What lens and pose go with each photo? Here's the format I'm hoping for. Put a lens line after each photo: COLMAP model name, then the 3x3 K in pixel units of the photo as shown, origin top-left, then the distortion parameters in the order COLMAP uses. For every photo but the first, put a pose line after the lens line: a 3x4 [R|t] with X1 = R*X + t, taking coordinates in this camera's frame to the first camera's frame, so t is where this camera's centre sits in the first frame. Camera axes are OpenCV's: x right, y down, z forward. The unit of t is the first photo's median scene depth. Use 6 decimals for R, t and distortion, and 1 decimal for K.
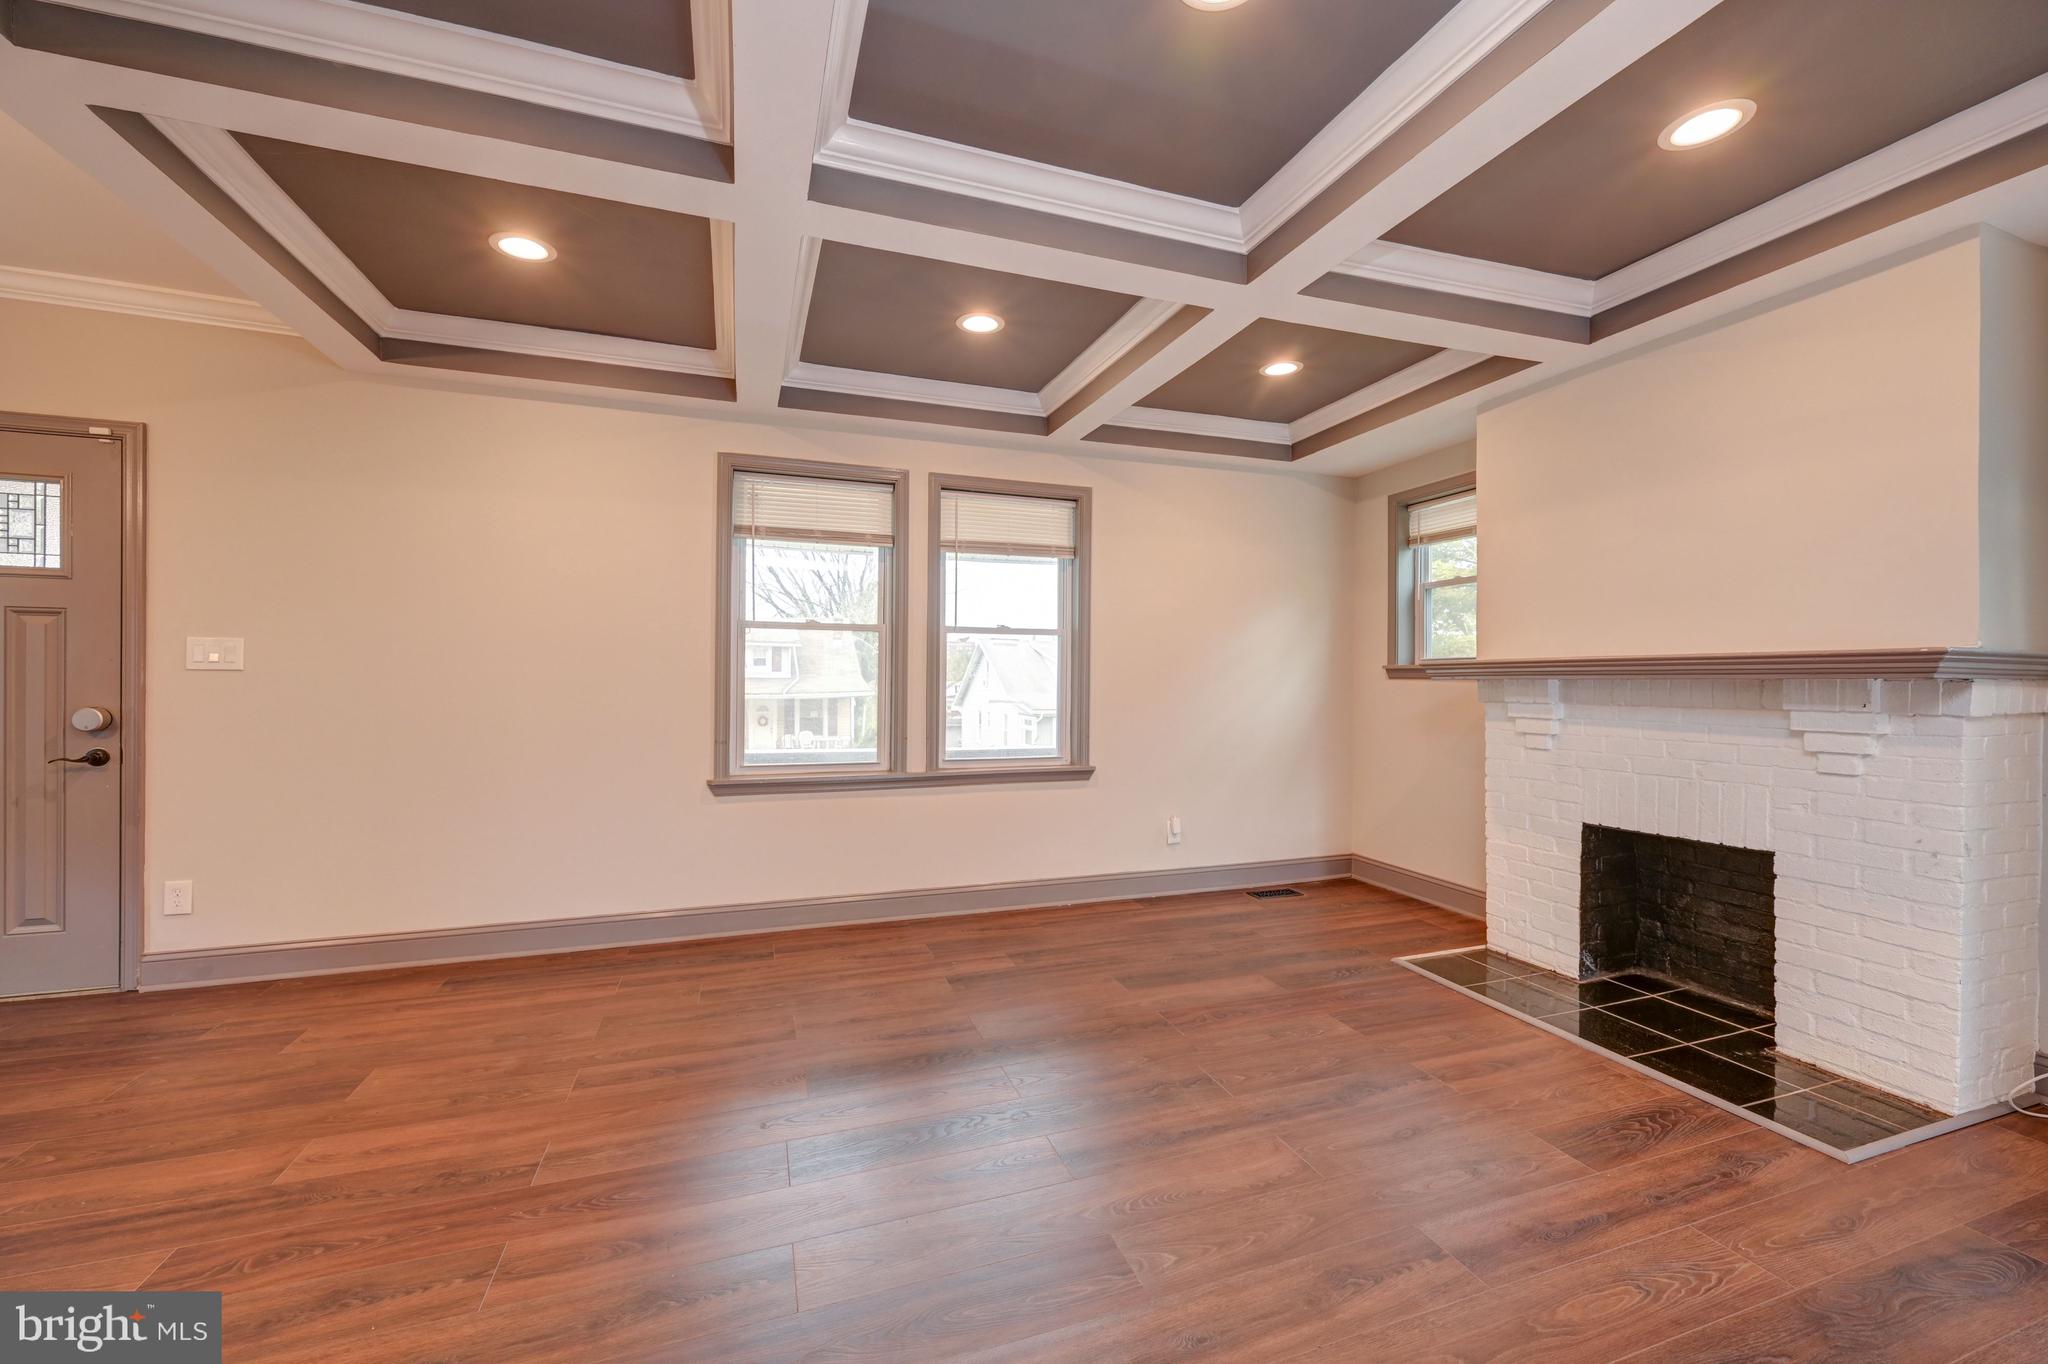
lens RADIAL K [[807.0, 0, 1031.1], [0, 807.0, 692.2], [0, 0, 1]] dist [-0.000014, -0.000348]
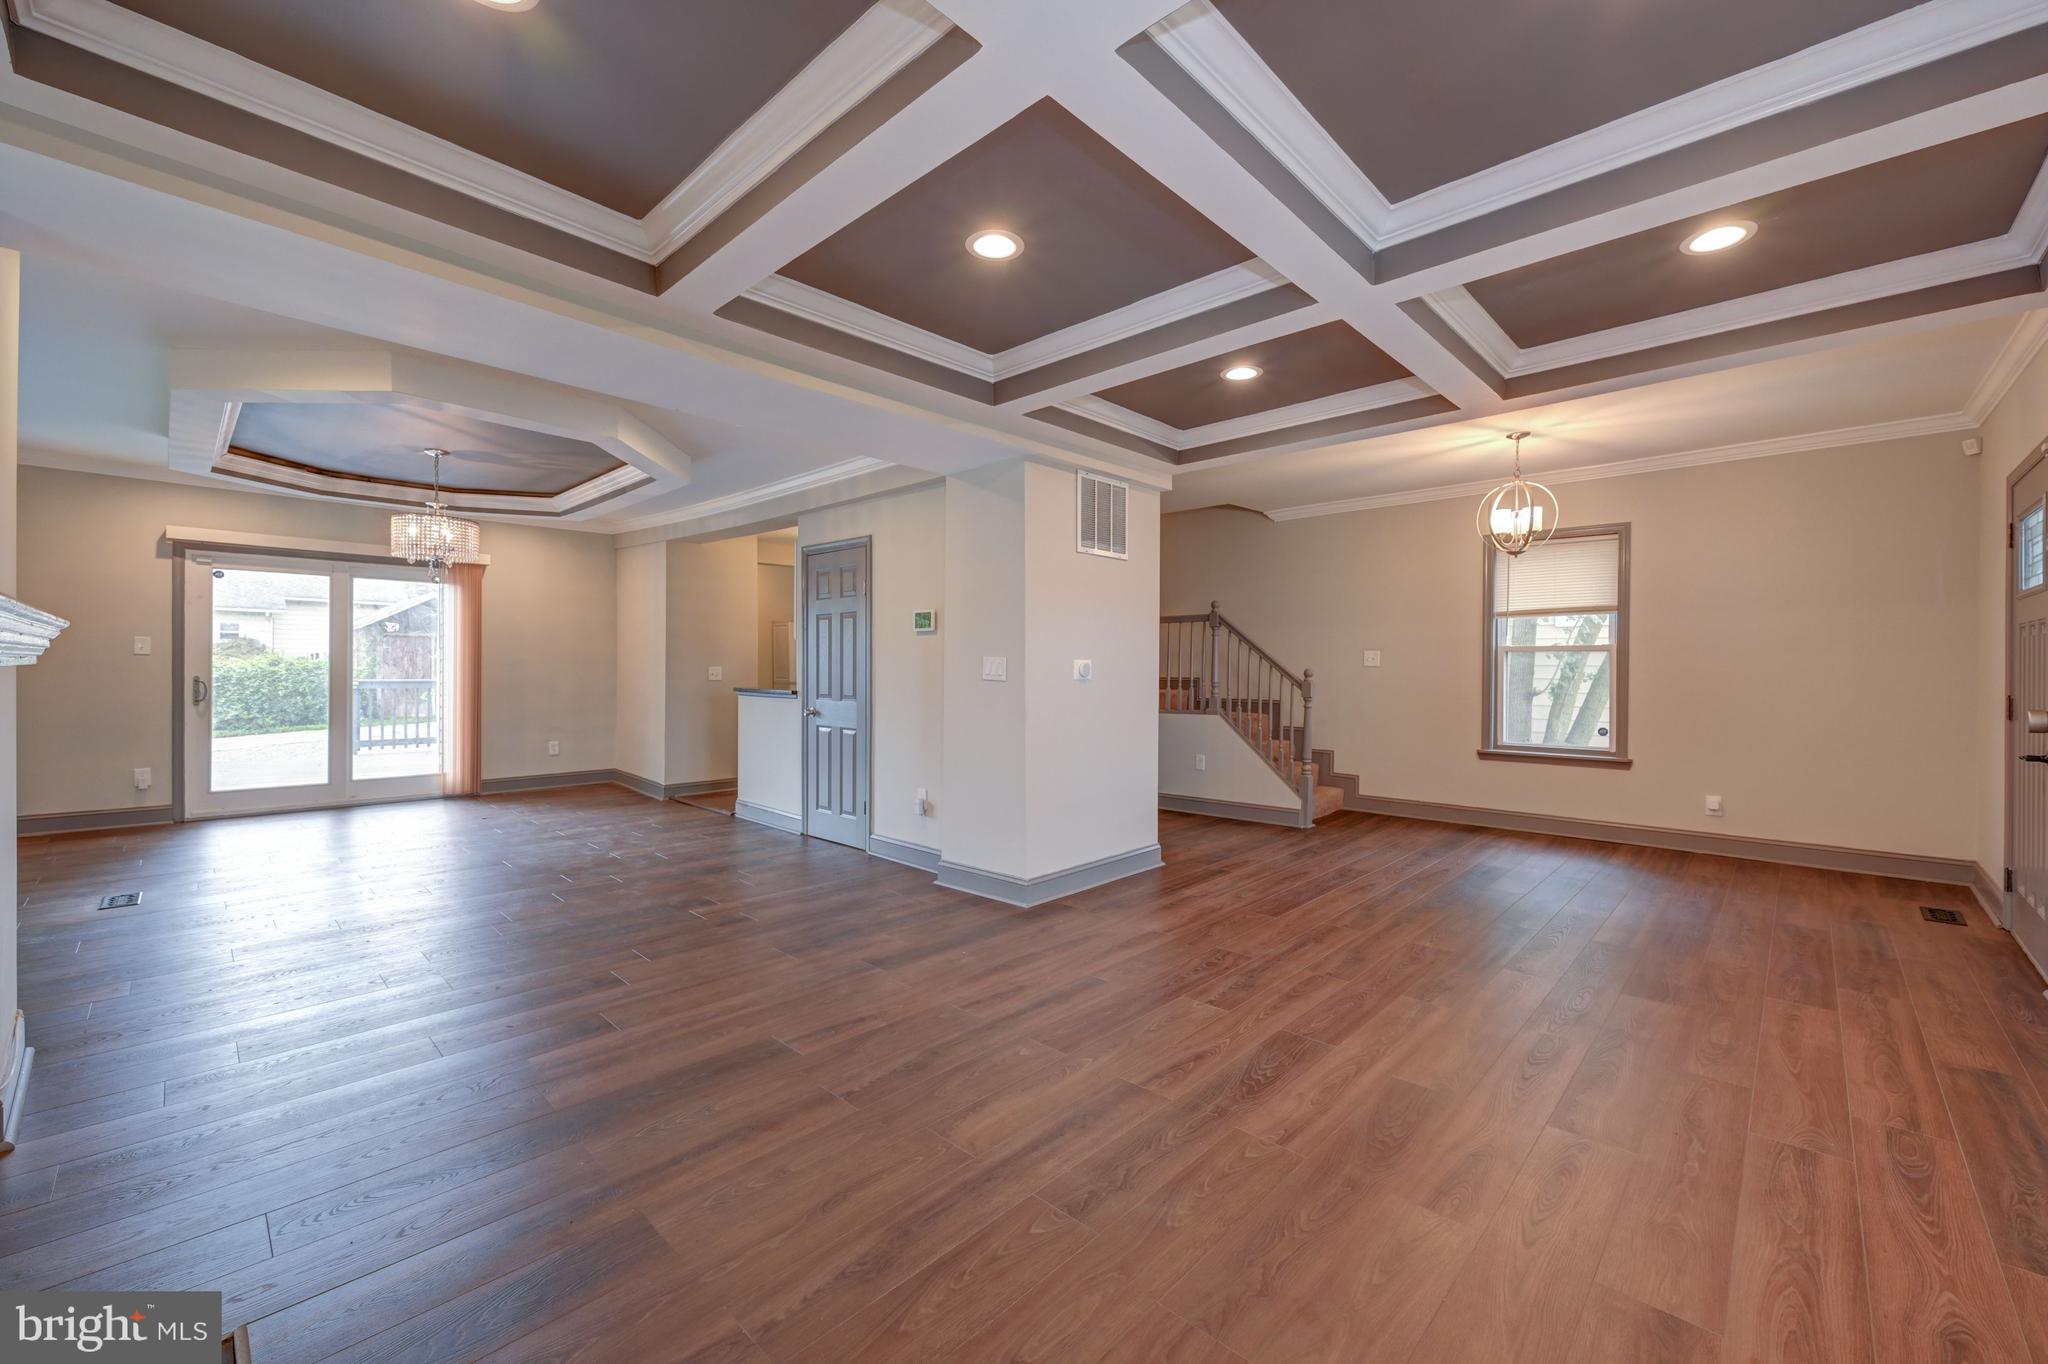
lens RADIAL K [[807.0, 0, 1027.0], [0, 807.0, 675.0], [0, 0, 1]] dist [-0.000014, -0.000348]
pose [[-0.892681, -0.007412, -0.450628, 0.408923], [-0.018566, 0.999621, 0.020337, -0.019959], [0.450307, 0.026521, -0.892480, 1.118176]]
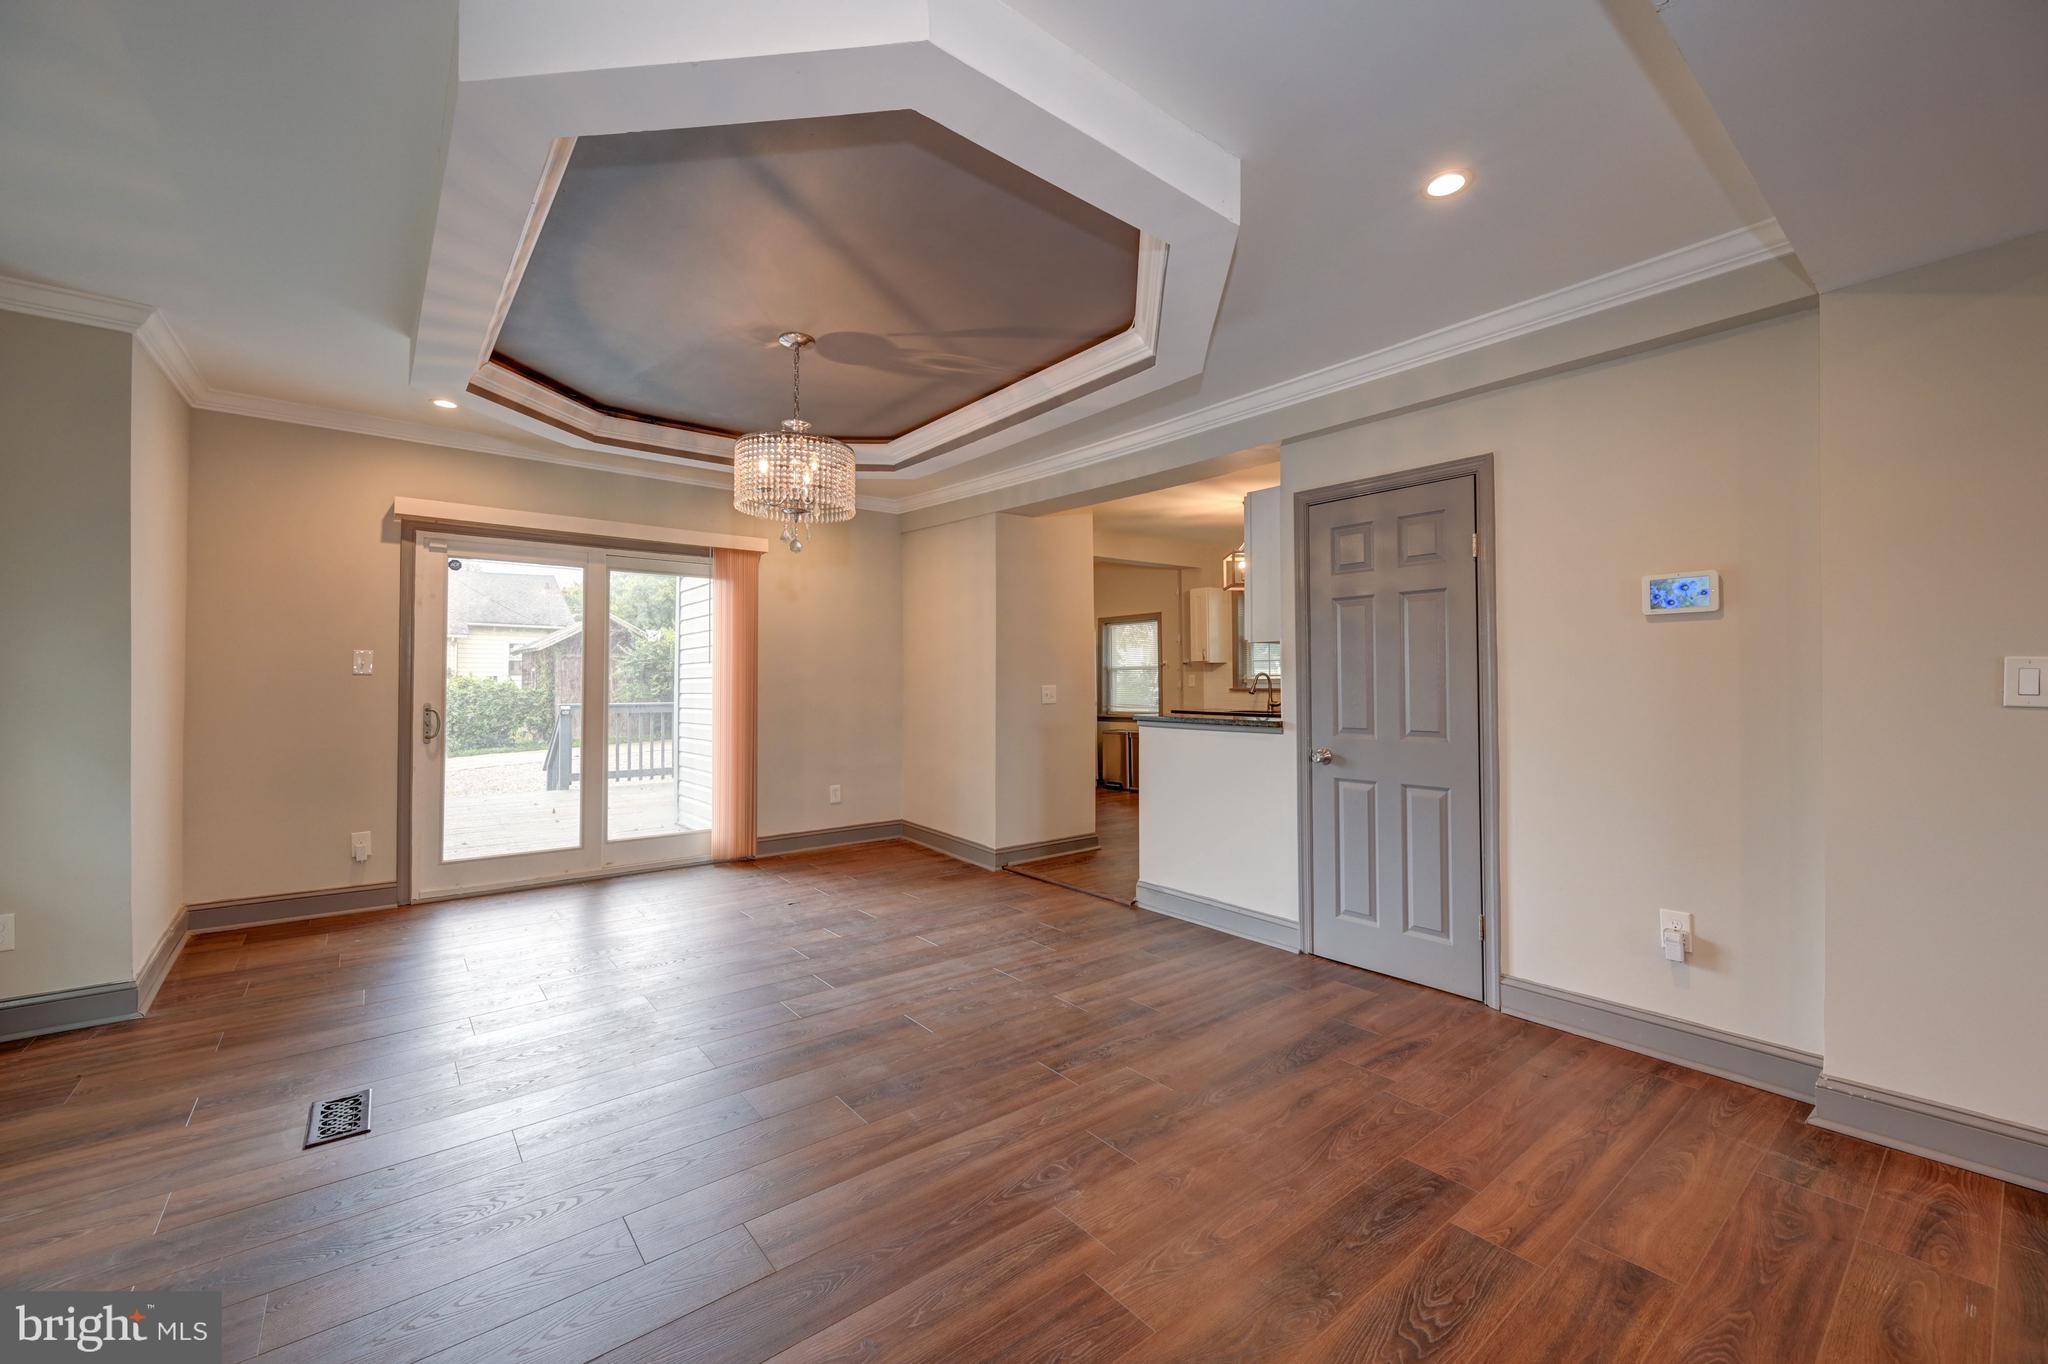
lens RADIAL K [[807.0, 0, 1024.9], [0, 807.0, 671.5], [0, 0, 1]] dist [-0.000014, -0.000348]
pose [[-0.943421, -0.008810, -0.331480, 0.752804], [-0.008191, 0.999961, -0.003264, -0.002833], [0.331496, -0.000364, -0.943457, 0.282726]]
